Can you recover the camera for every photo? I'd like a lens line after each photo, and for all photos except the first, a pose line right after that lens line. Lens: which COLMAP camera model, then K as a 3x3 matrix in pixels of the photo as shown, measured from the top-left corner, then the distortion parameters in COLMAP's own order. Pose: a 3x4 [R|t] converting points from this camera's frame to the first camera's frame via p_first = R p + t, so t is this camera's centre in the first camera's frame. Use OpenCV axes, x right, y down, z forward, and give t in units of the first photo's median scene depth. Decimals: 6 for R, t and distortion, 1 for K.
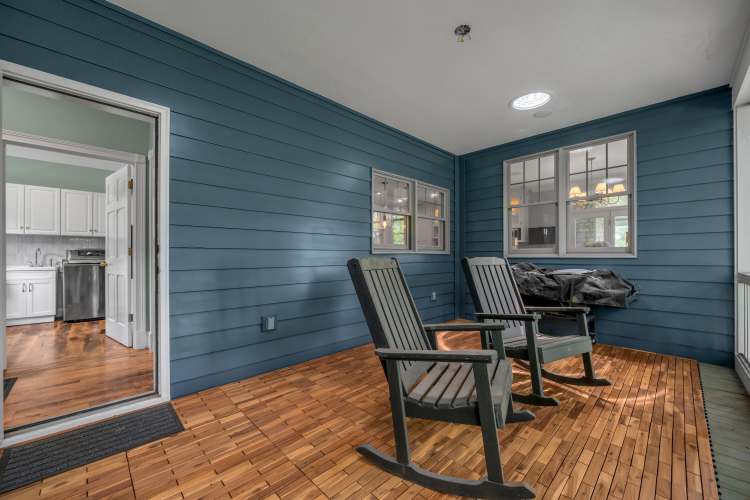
lens RADIAL K [[303.6, 0, 381.1], [0, 303.6, 254.4], [0, 0, 1]] dist [-0.001016, 0.025538]
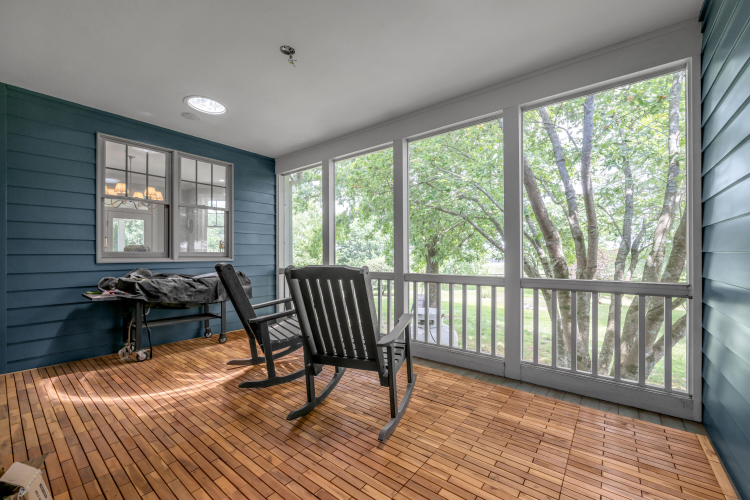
lens RADIAL K [[303.6, 0, 381.1], [0, 303.6, 254.4], [0, 0, 1]] dist [-0.001016, 0.025538]
pose [[-0.107593, 0.002350, 0.994192, -0.519096], [-0.000788, 0.999997, -0.002448, -0.013030], [-0.994195, -0.001047, -0.107591, 0.497395]]
